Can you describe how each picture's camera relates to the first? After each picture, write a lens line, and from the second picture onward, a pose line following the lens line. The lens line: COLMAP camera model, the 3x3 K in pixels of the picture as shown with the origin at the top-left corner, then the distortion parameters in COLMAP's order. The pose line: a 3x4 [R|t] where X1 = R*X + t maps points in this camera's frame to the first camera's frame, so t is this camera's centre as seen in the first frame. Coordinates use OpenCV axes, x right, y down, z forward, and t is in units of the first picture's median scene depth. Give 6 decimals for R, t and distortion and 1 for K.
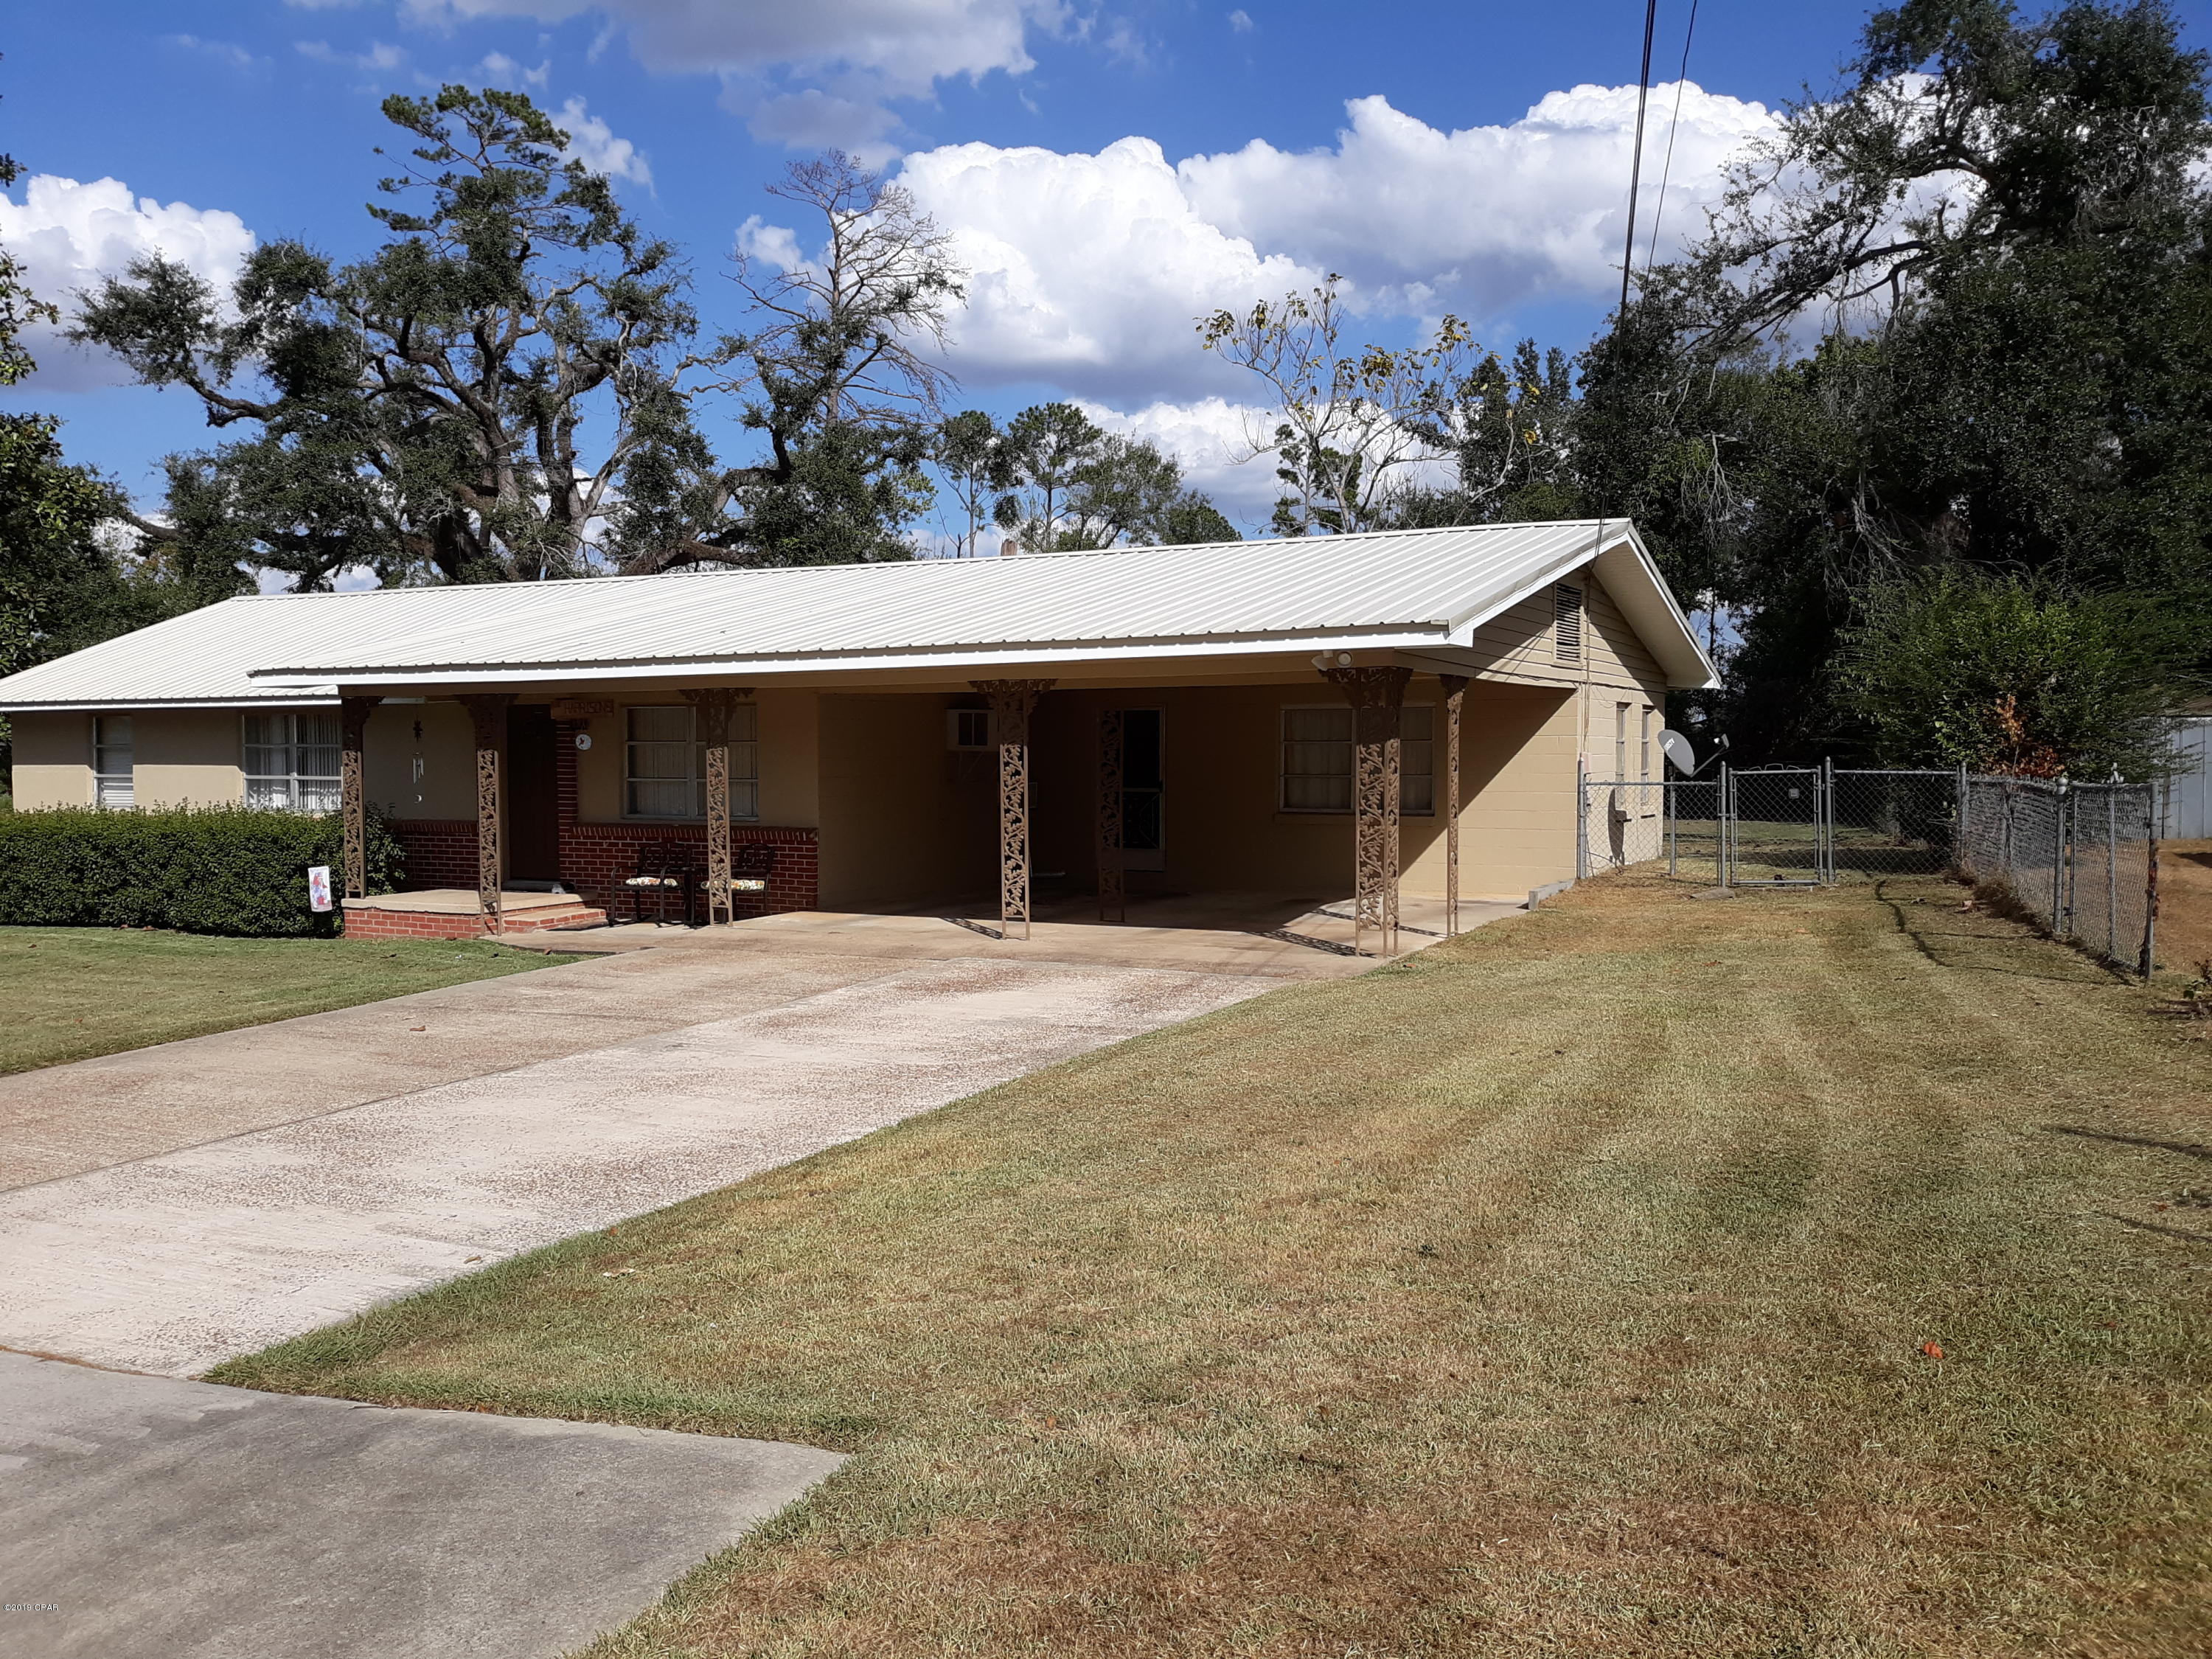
lens RADIAL K [[1834.6, 0, 1105.4], [0, 1834.6, 902.7], [0, 0, 1]] dist [0.087995, -0.256507]
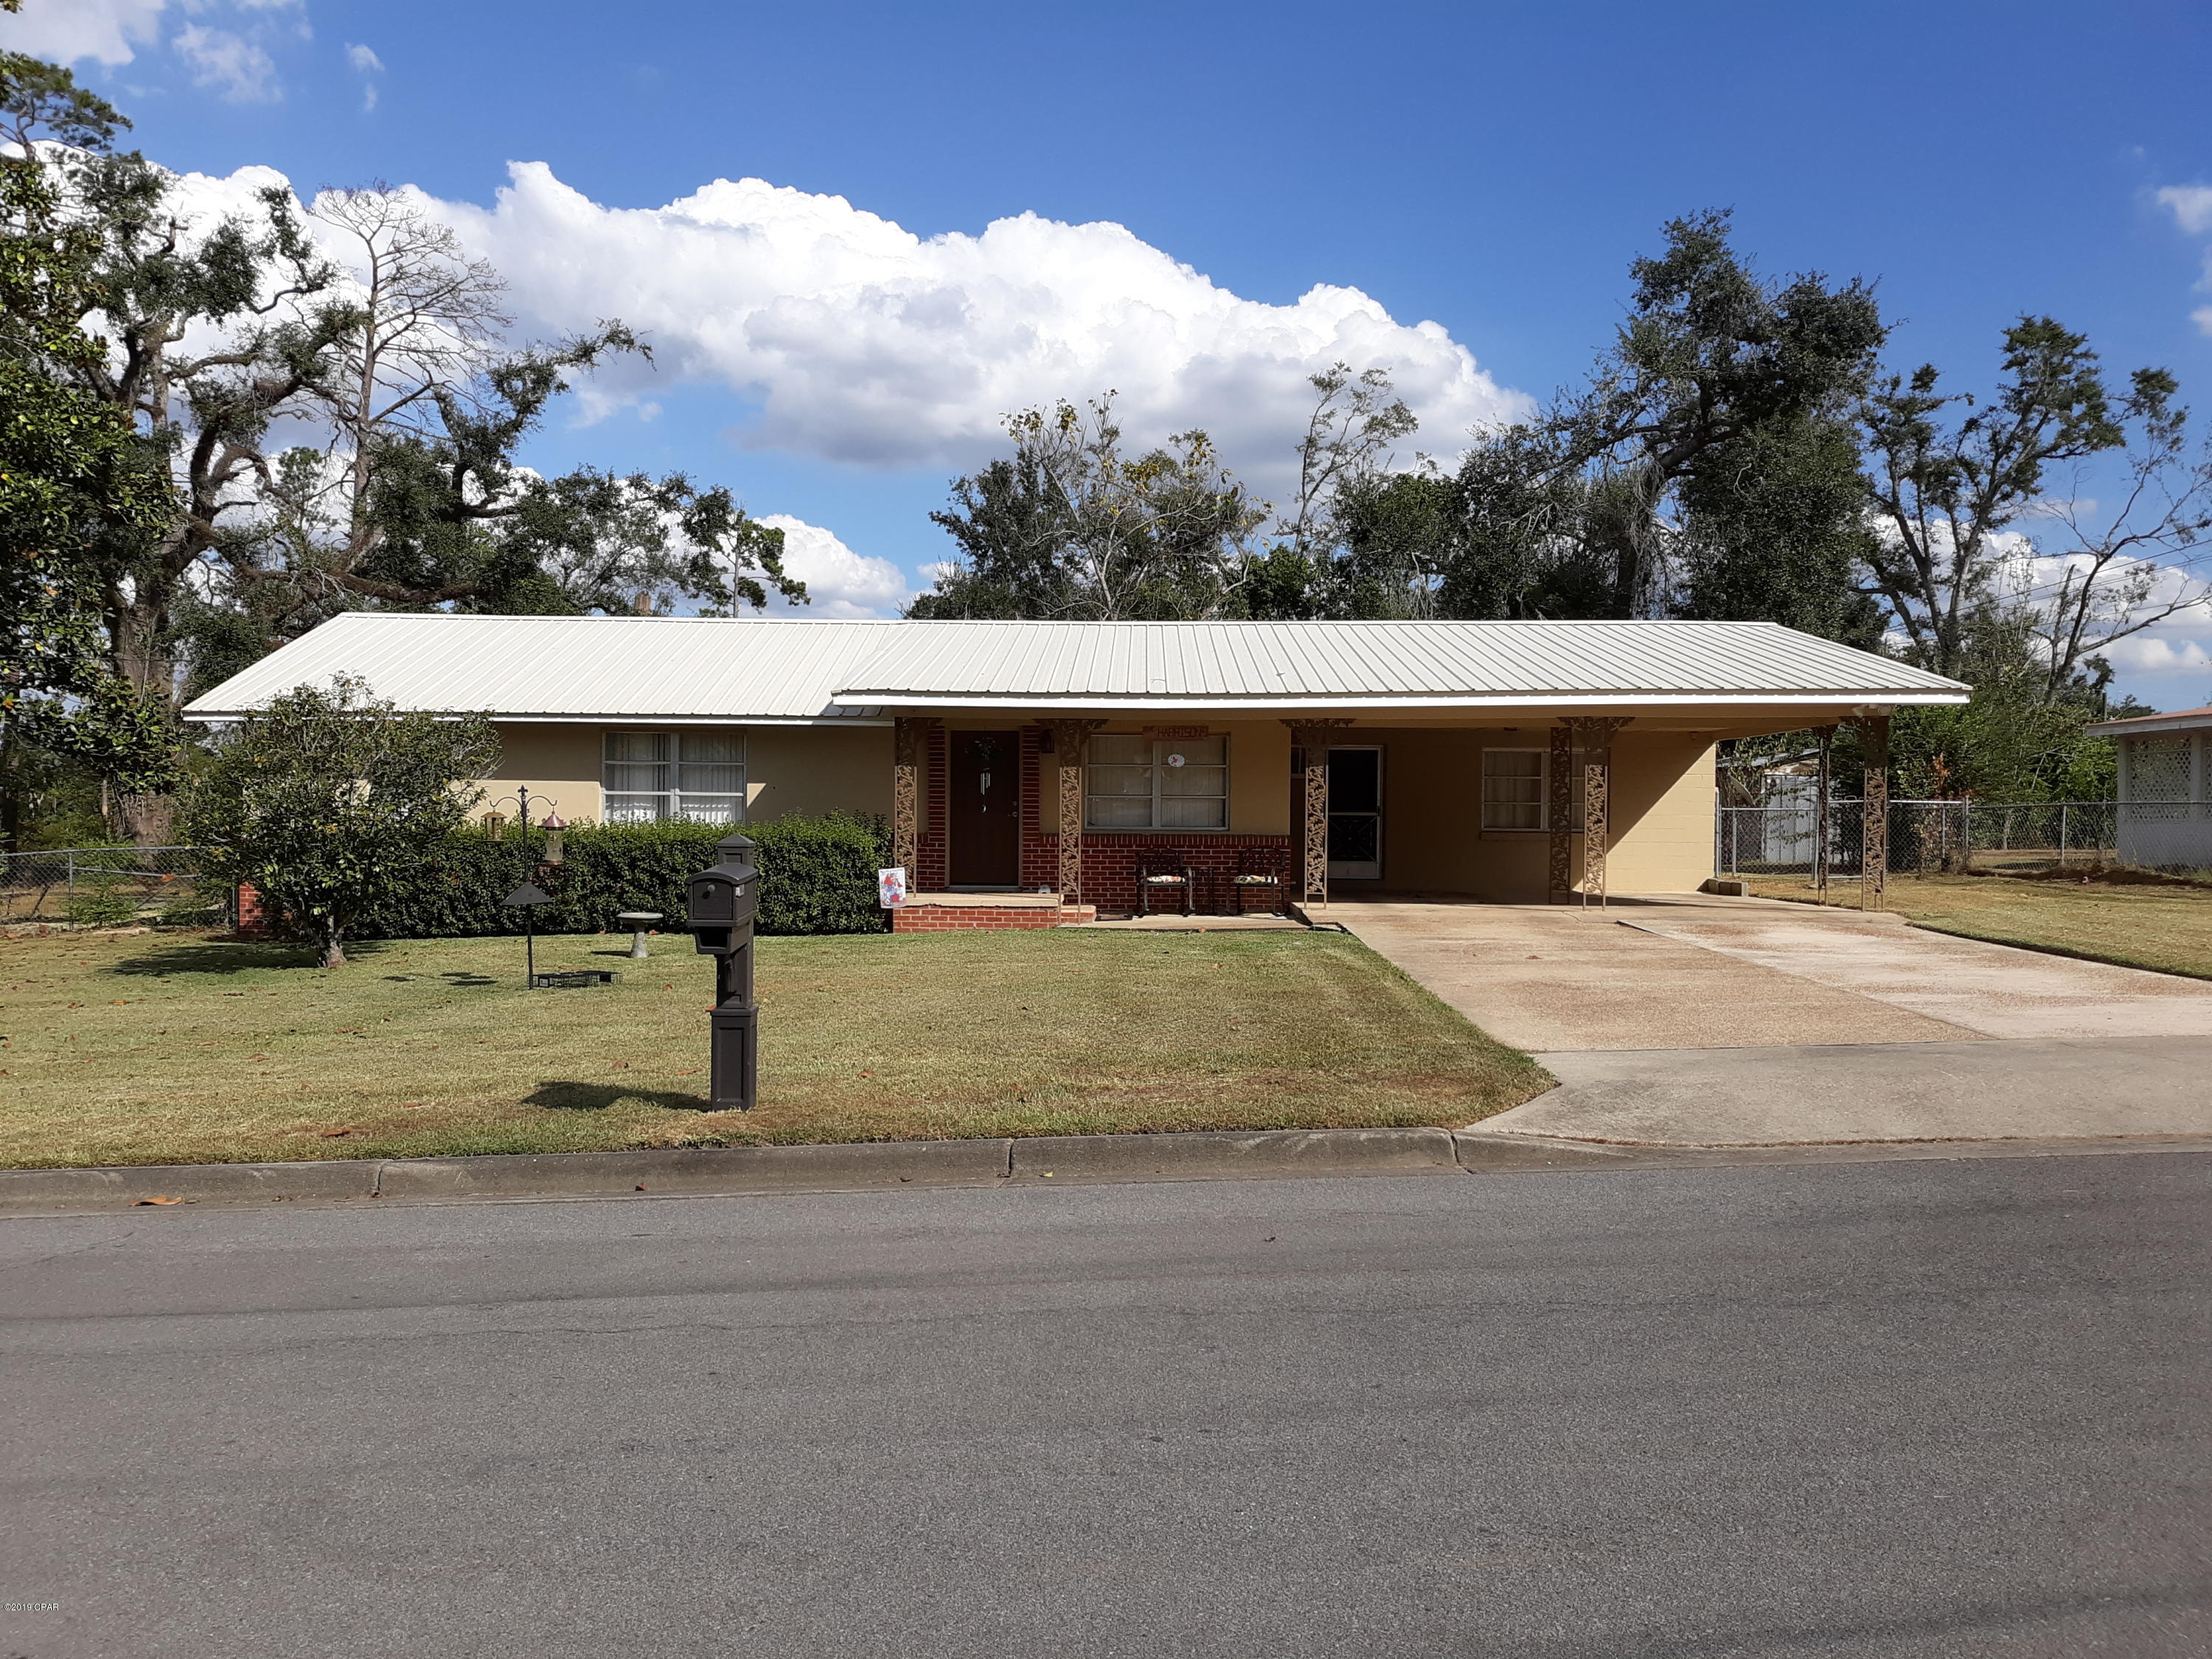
lens RADIAL K [[1840.7, 0, 1106.0], [0, 1840.7, 829.5], [0, 0, 1]] dist [0.082100, -0.138072]
pose [[0.901783, 0.007902, 0.432117, -0.659557], [0.025974, 0.997035, -0.072438, 0.034033], [-0.431408, 0.076547, 0.898903, -0.039246]]
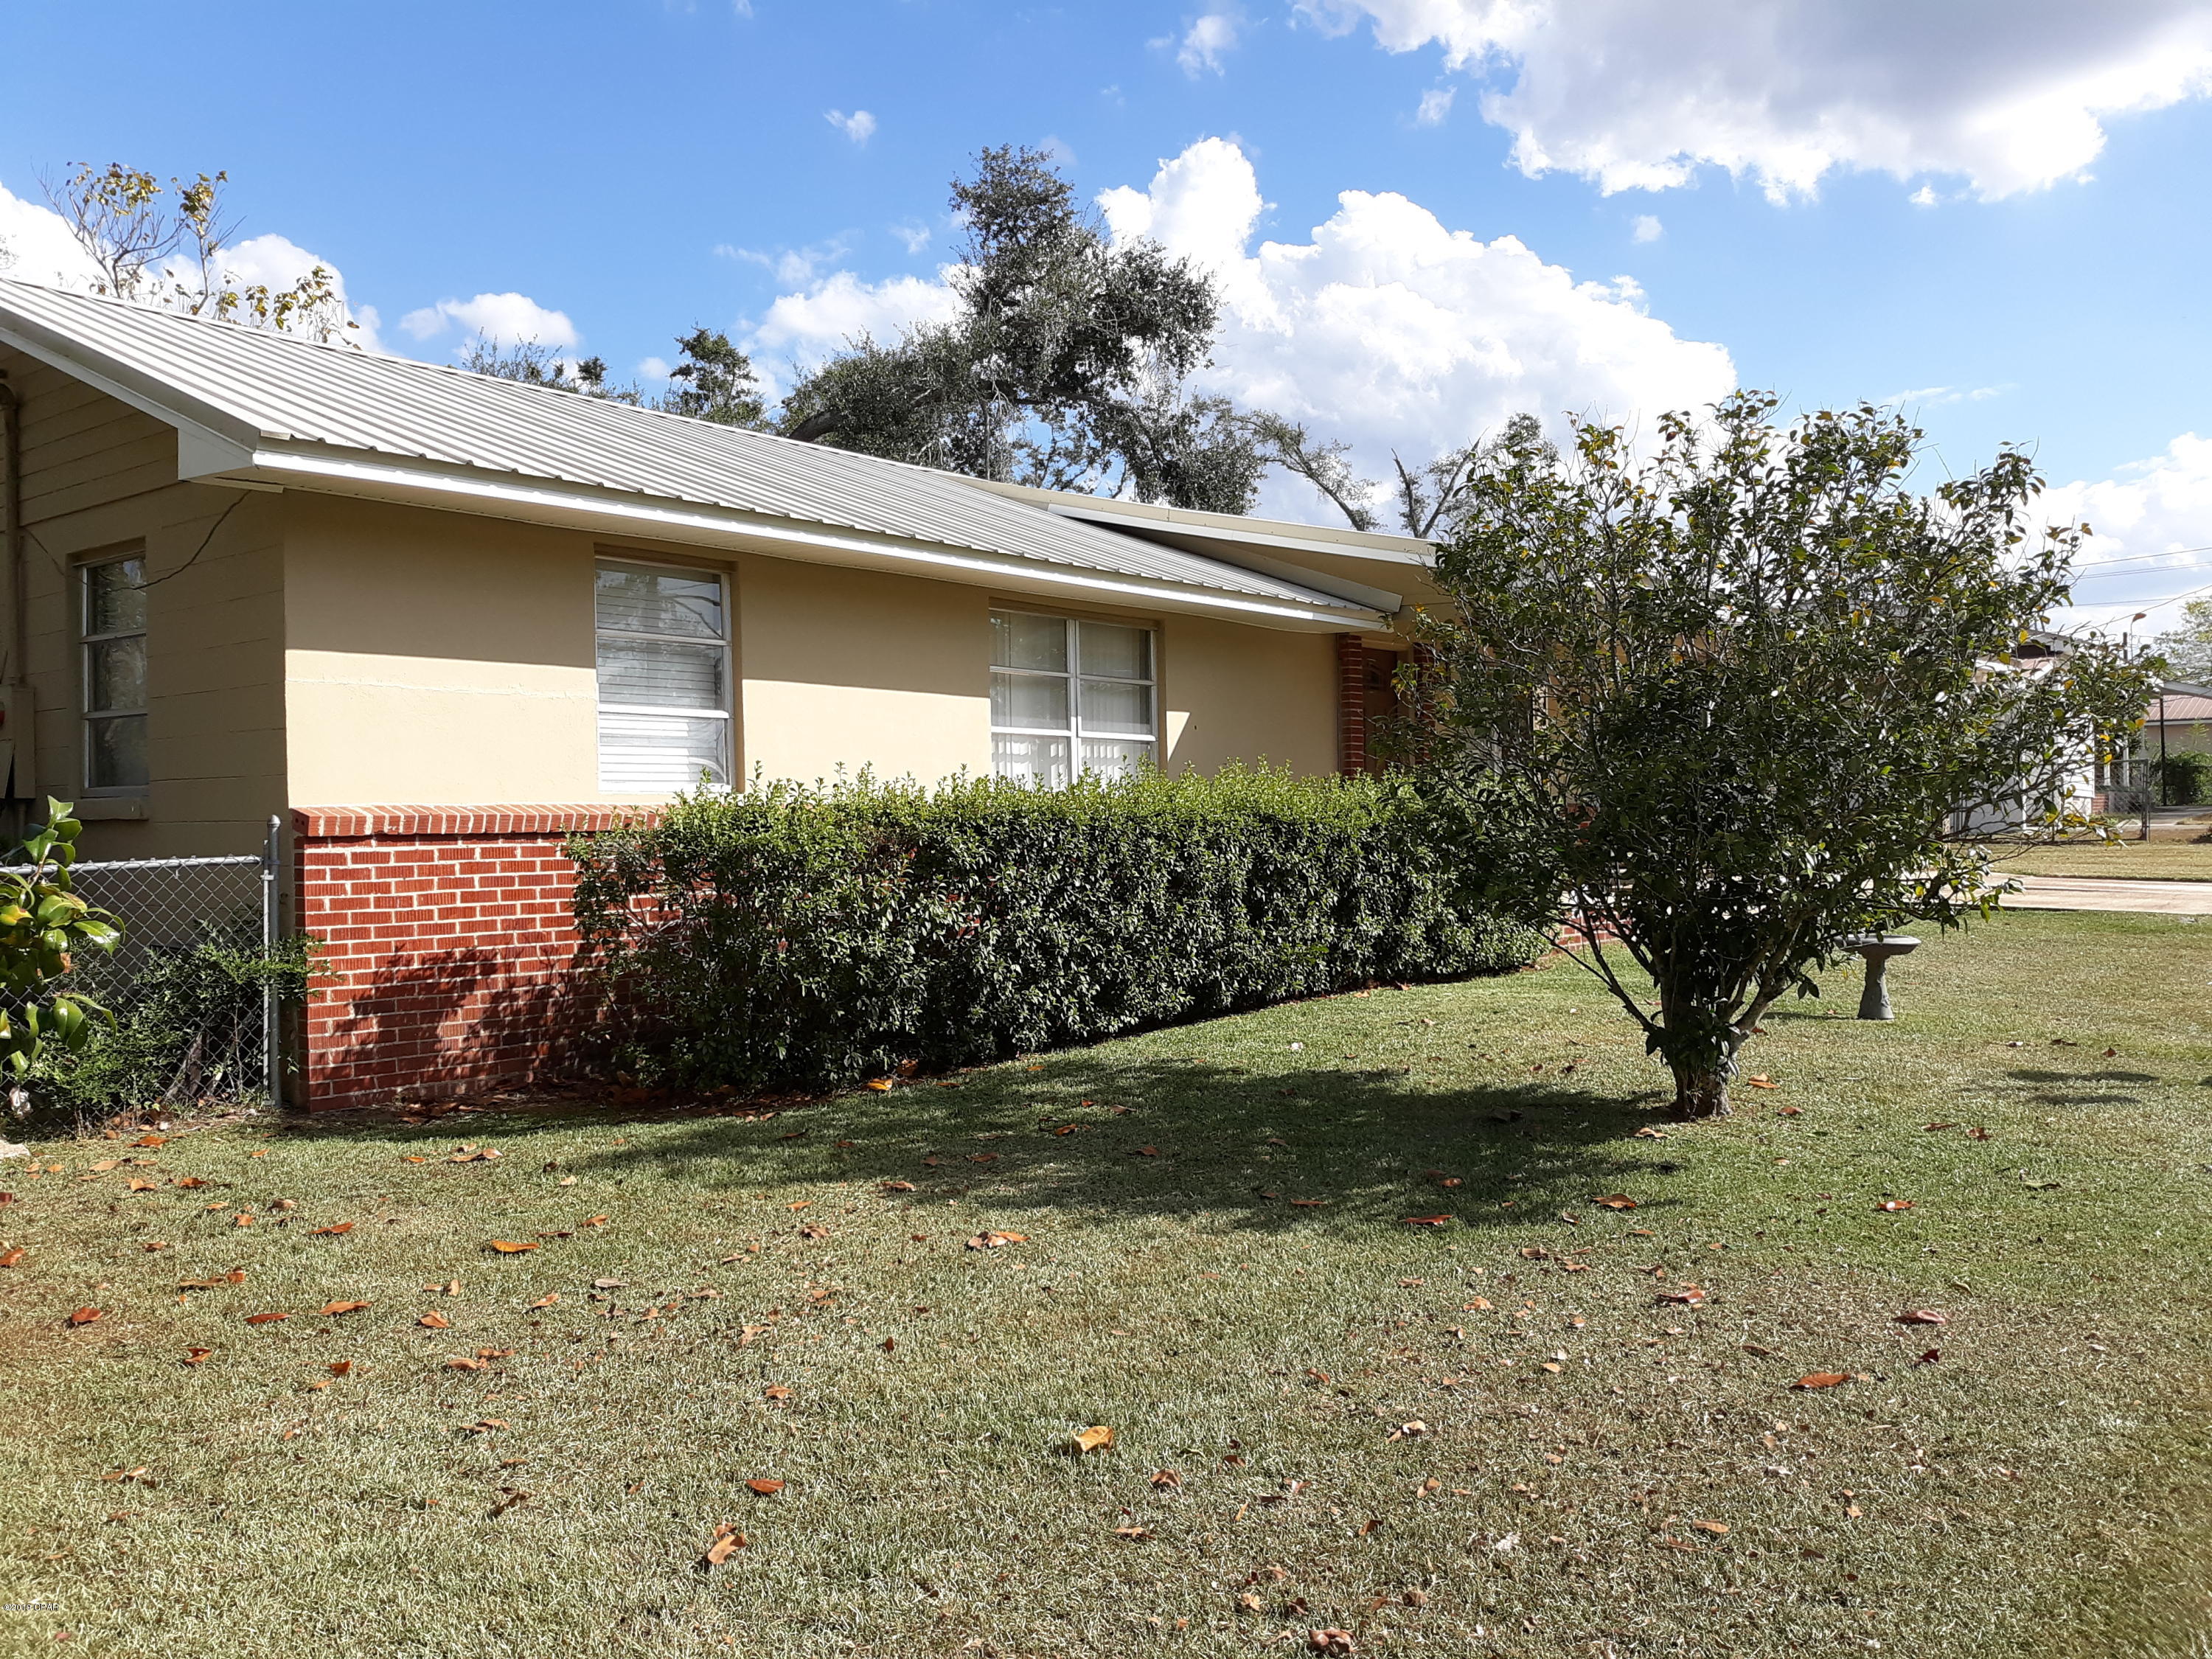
lens RADIAL K [[1840.7, 0, 1106.0], [0, 1840.7, 829.5], [0, 0, 1]] dist [0.082100, -0.138072]
pose [[0.188551, -0.000279, 0.982063, -0.952461], [0.096089, 0.995207, -0.018166, -0.026511], [-0.977351, 0.097791, 0.187674, 0.871130]]
